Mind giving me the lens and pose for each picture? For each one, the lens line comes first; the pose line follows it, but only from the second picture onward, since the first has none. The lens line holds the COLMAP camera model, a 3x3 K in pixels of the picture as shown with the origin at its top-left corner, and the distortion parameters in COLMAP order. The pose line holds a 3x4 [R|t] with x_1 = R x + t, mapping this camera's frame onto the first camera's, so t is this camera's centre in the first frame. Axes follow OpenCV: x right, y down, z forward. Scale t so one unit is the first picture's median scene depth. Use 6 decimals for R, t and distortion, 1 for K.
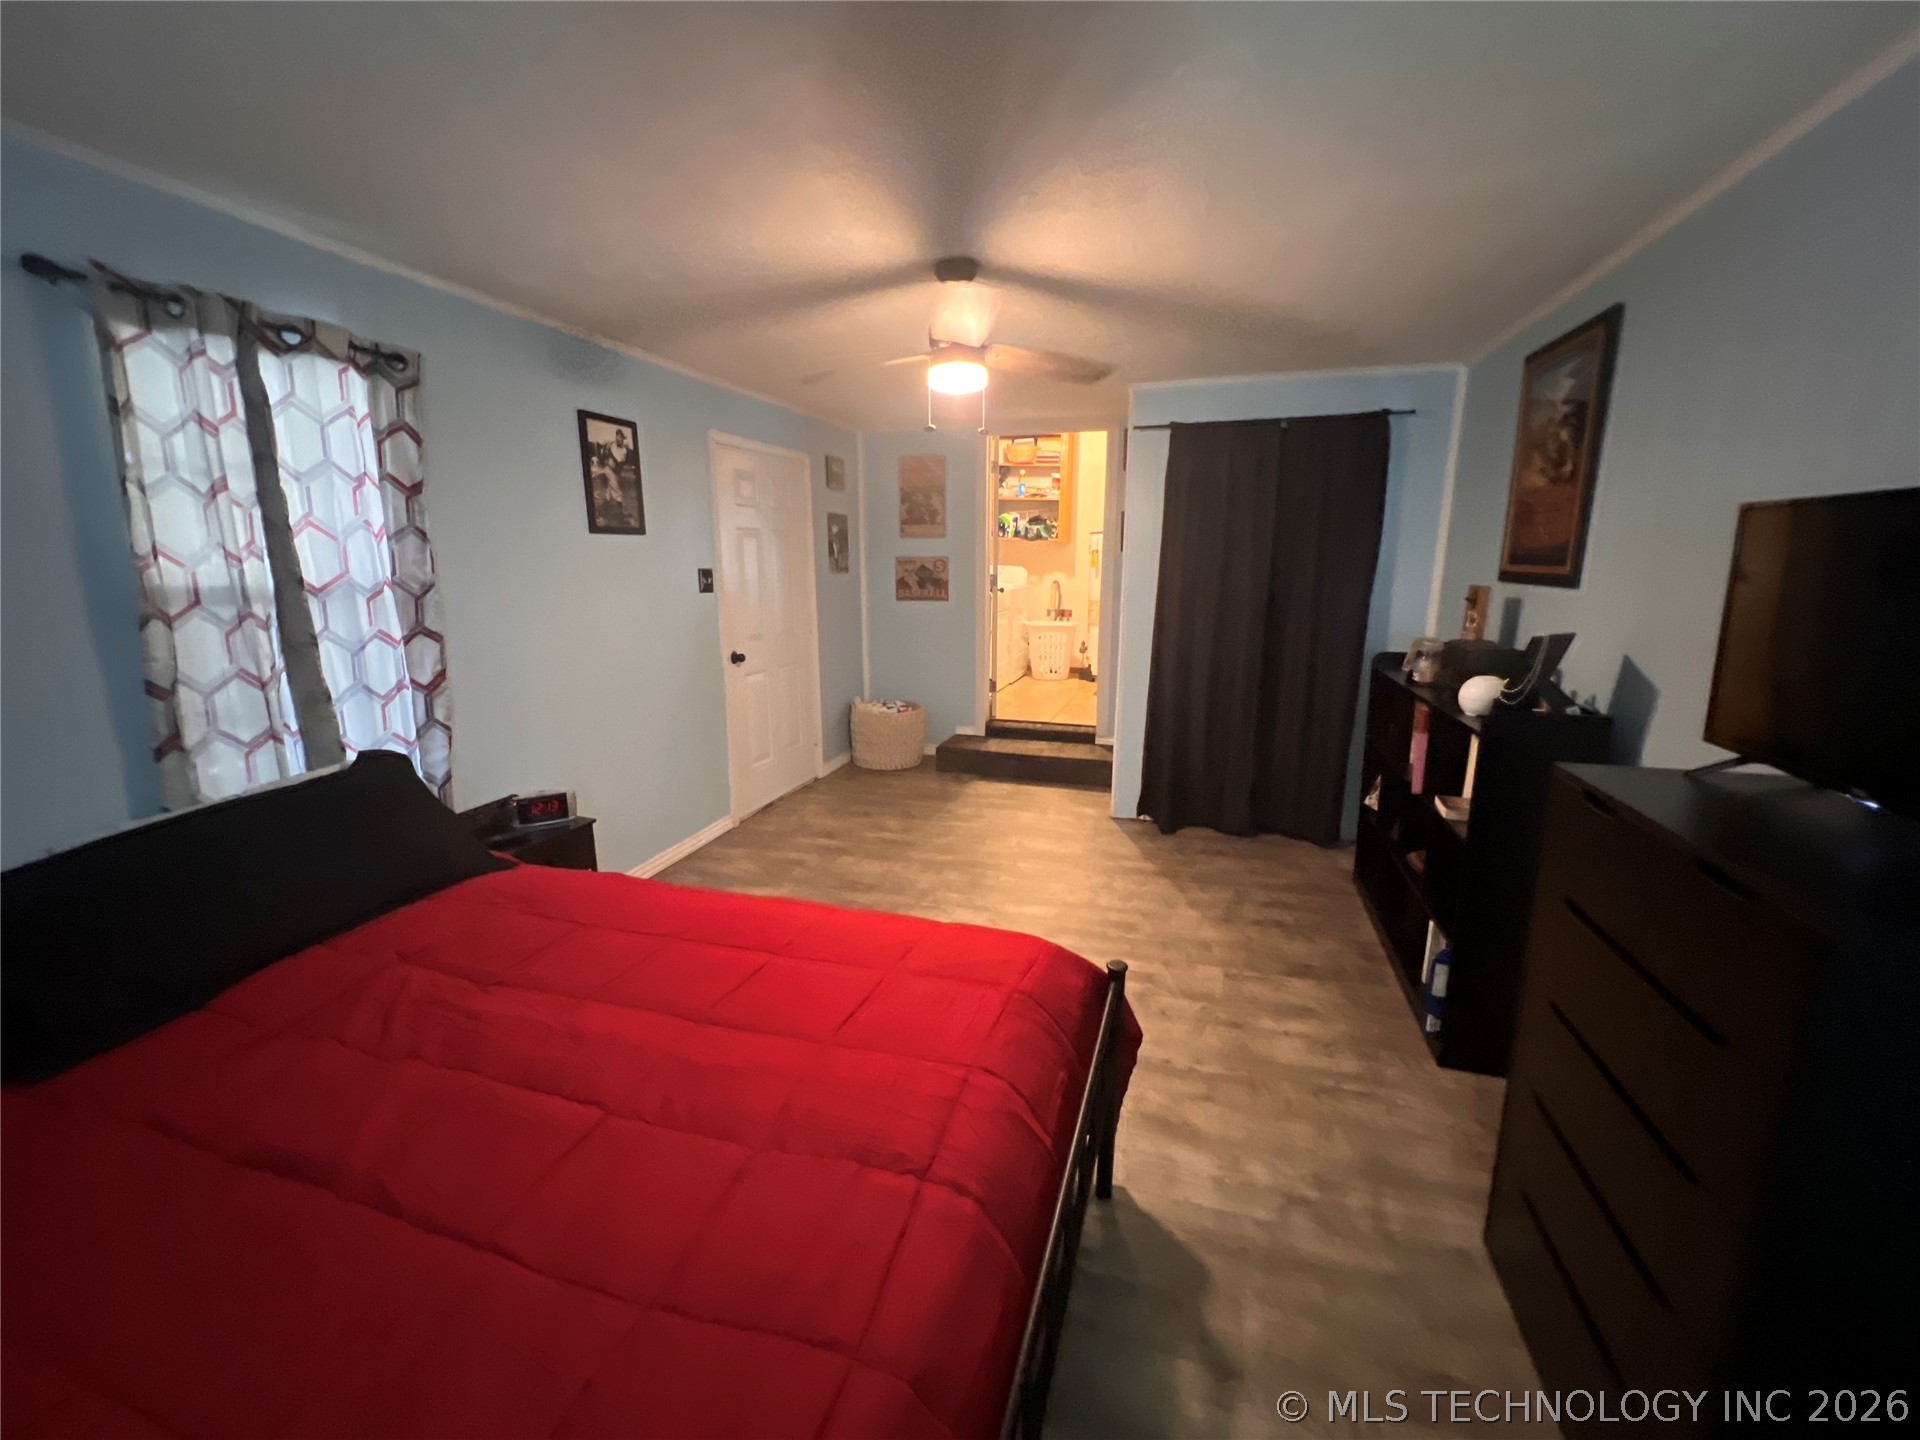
lens RADIAL K [[772.3, 0, 956.0], [0, 772.3, 714.6], [0, 0, 1]] dist [-0.004727, 0.001670]
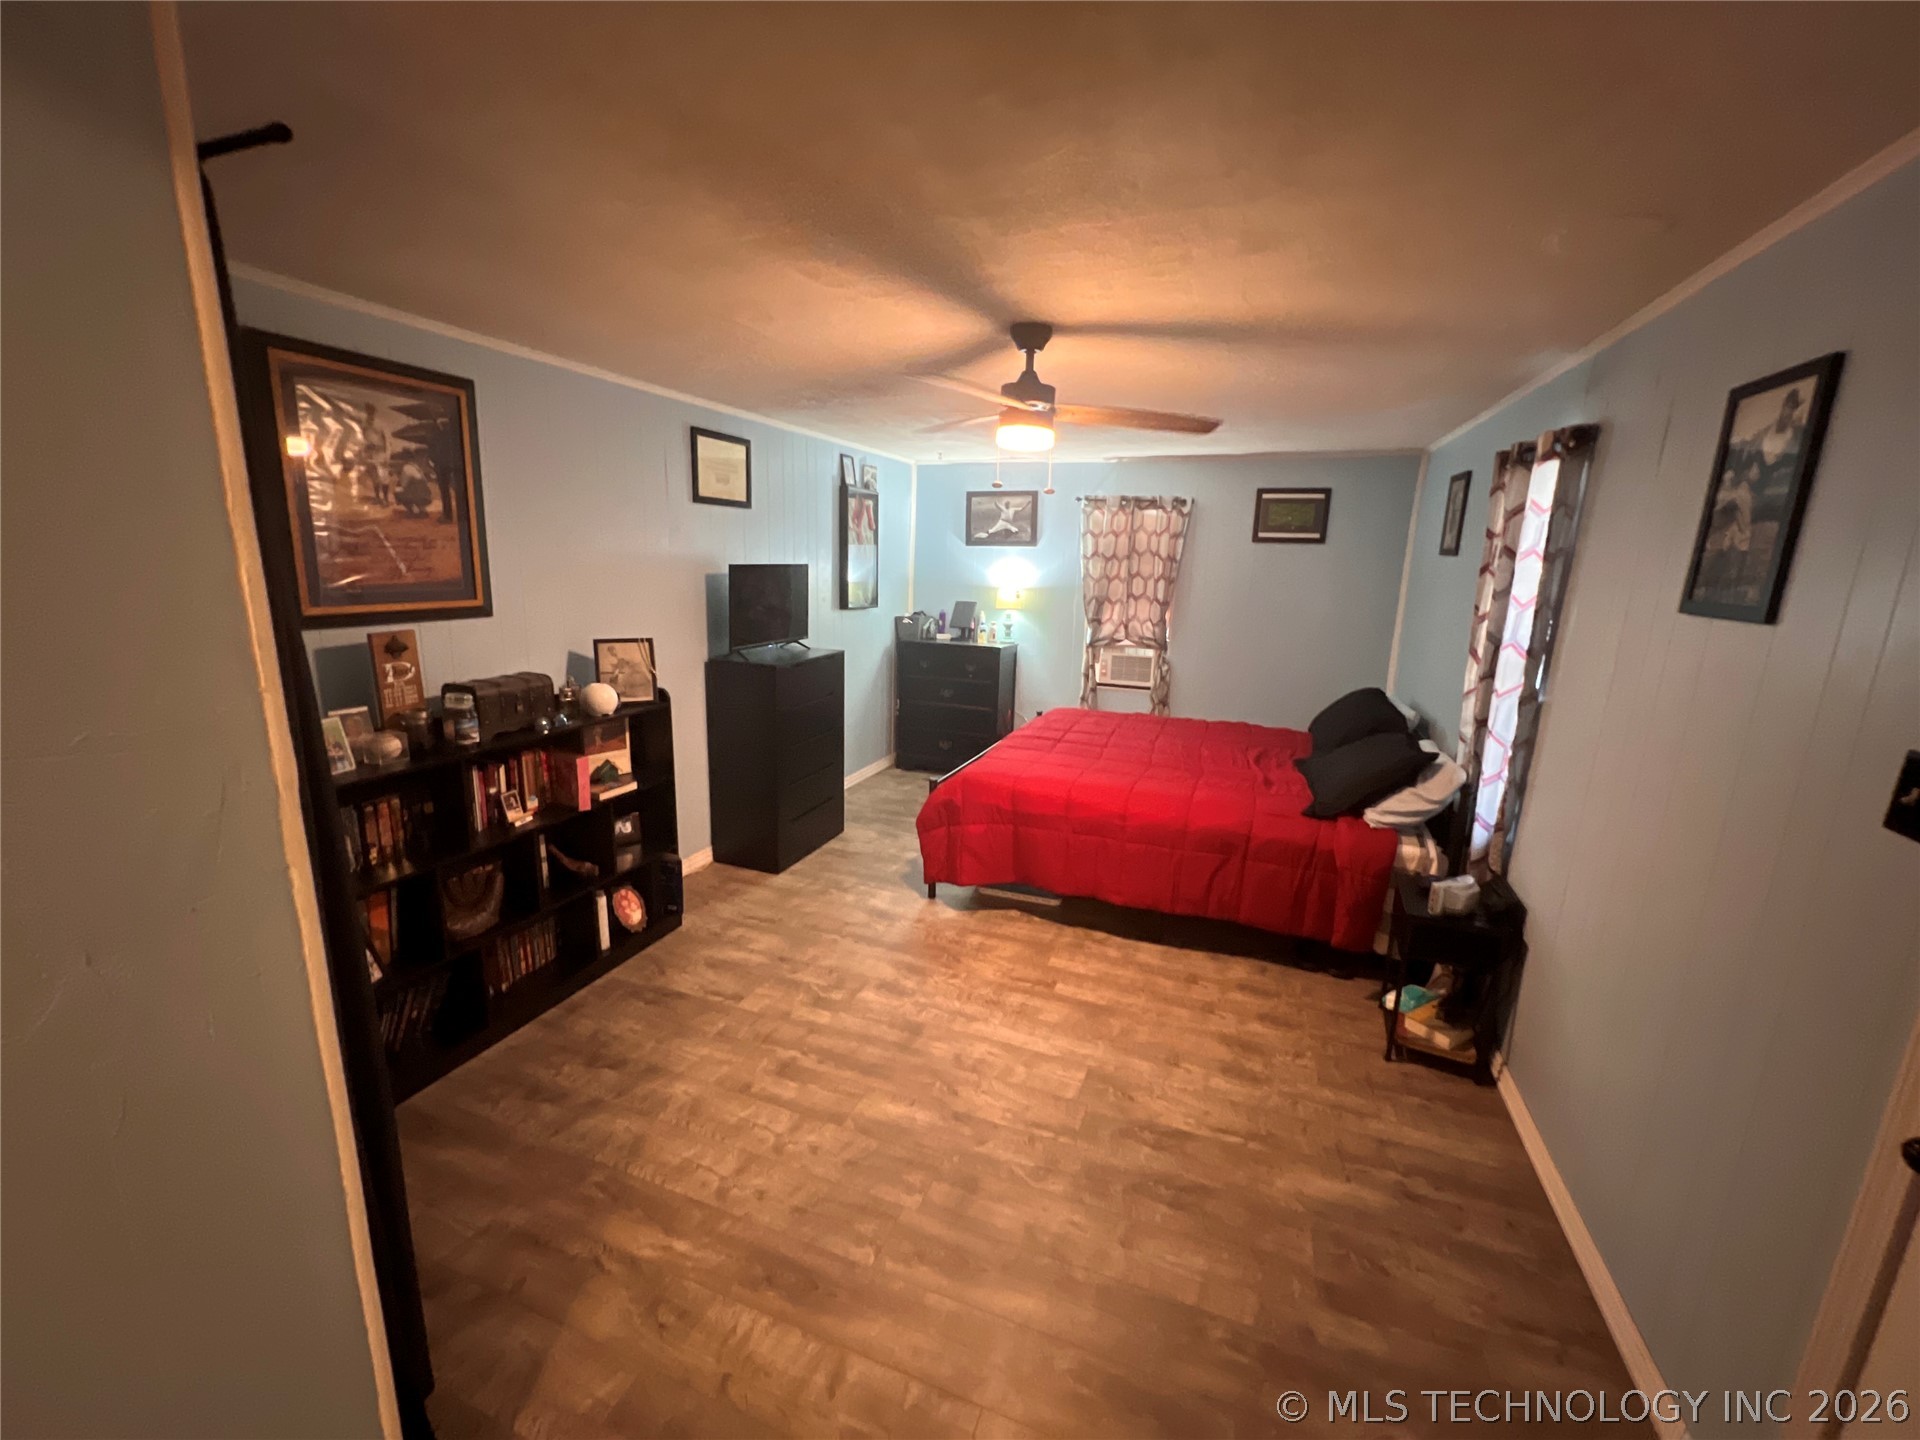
lens RADIAL K [[772.3, 0, 958.7], [0, 772.3, 728.7], [0, 0, 1]] dist [-0.004727, 0.001670]
pose [[-0.997768, -0.043430, 0.050714, 0.018033], [-0.019009, 0.912887, 0.407769, -0.391524], [-0.064005, 0.405895, -0.911676, 1.636114]]
